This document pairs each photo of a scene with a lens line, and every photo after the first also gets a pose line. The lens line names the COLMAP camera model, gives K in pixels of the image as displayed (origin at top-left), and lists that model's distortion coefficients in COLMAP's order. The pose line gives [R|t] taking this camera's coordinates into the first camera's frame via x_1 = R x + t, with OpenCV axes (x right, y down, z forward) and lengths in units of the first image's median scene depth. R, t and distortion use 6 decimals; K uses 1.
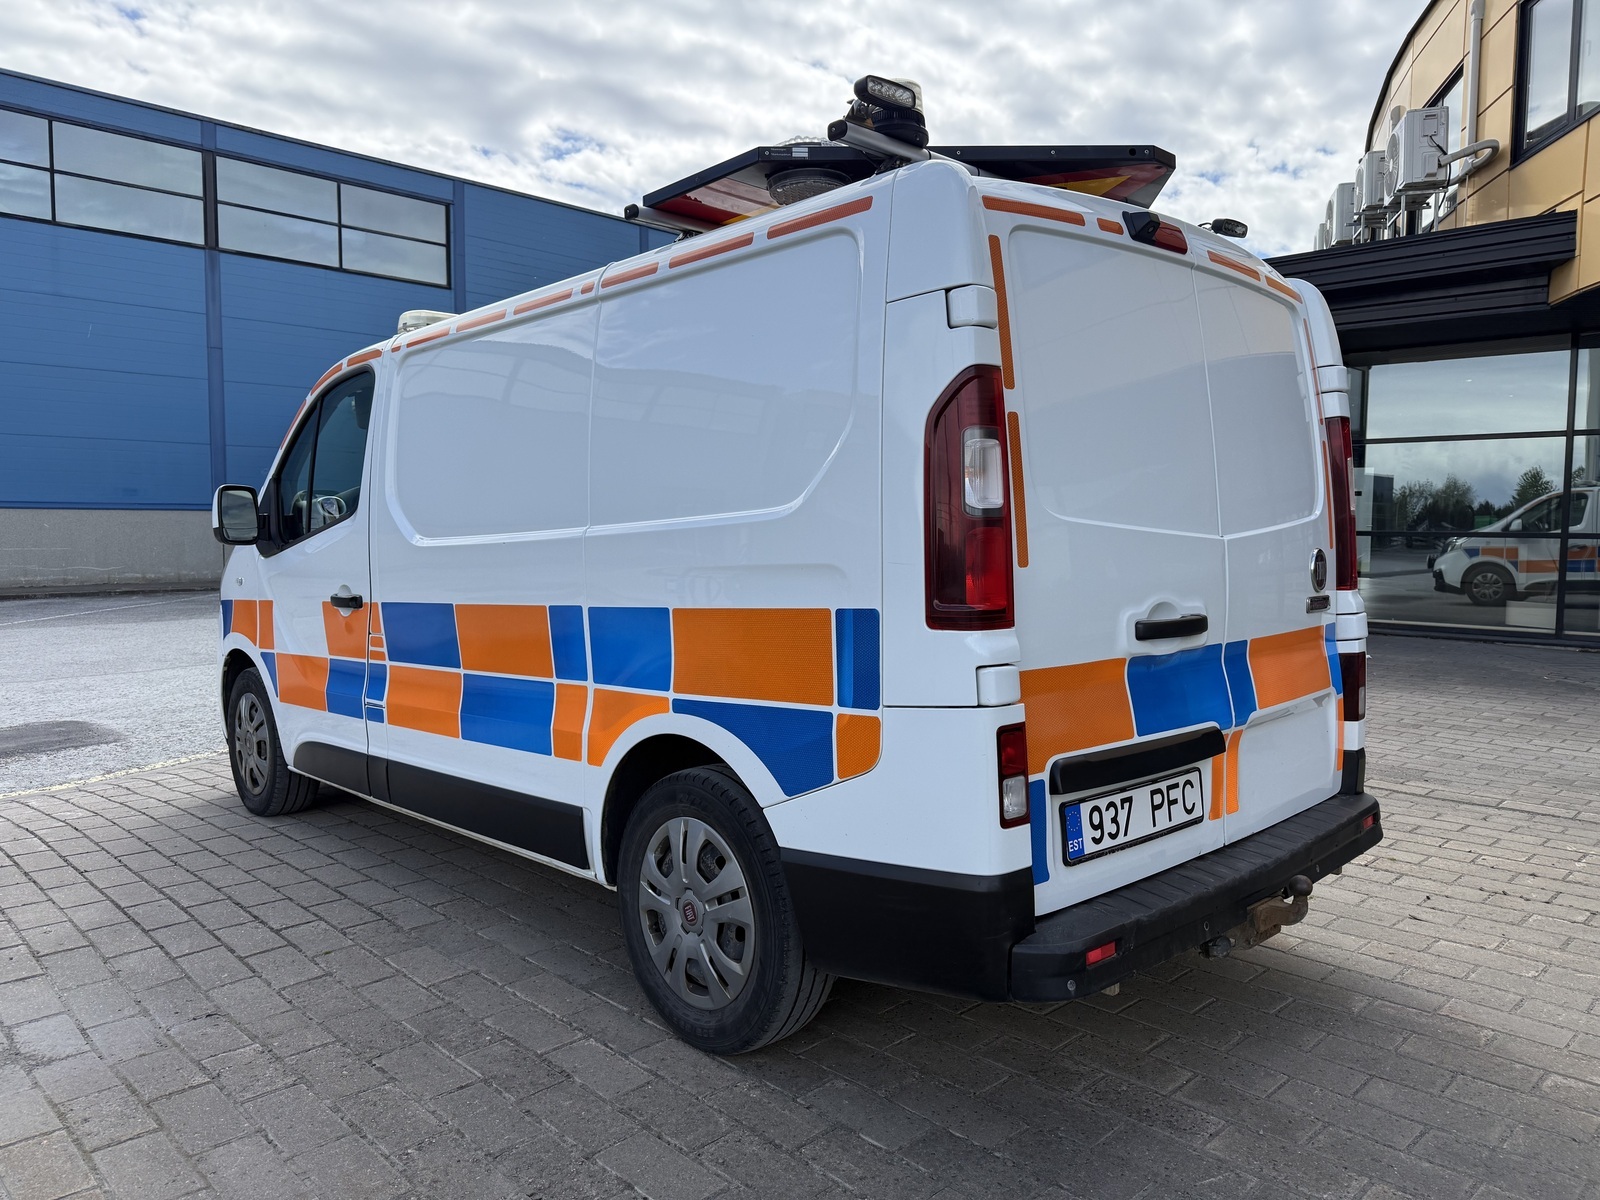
lens RADIAL K [[1110.2, 0, 791.8], [0, 1110.2, 586.5], [0, 0, 1]] dist [0.016489, -0.022685]
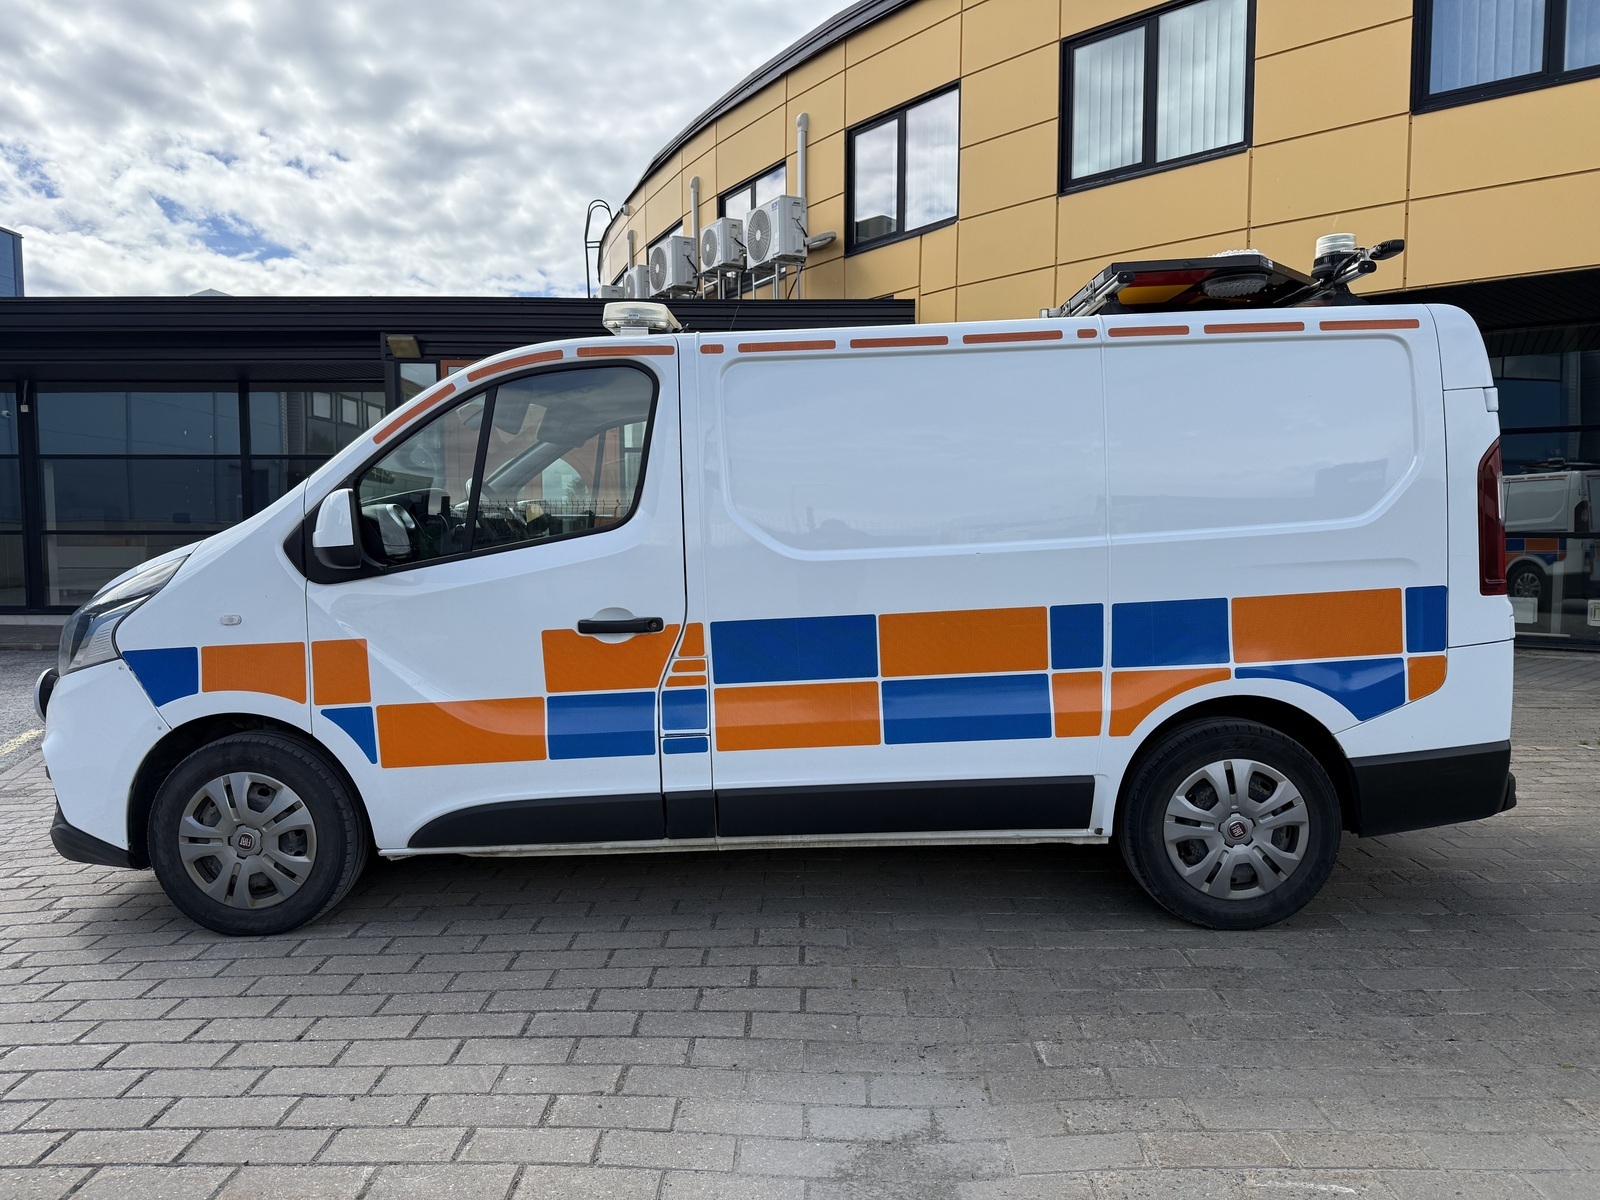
lens RADIAL K [[1138.8, 0, 738.8], [0, 1138.8, 602.9], [0, 0, 1]] dist [0.052268, -0.084302]
pose [[0.709403, -0.052366, 0.702855, -0.991056], [0.044328, 0.998577, 0.029657, -0.027220], [-0.703407, 0.010118, 0.710715, 0.307971]]
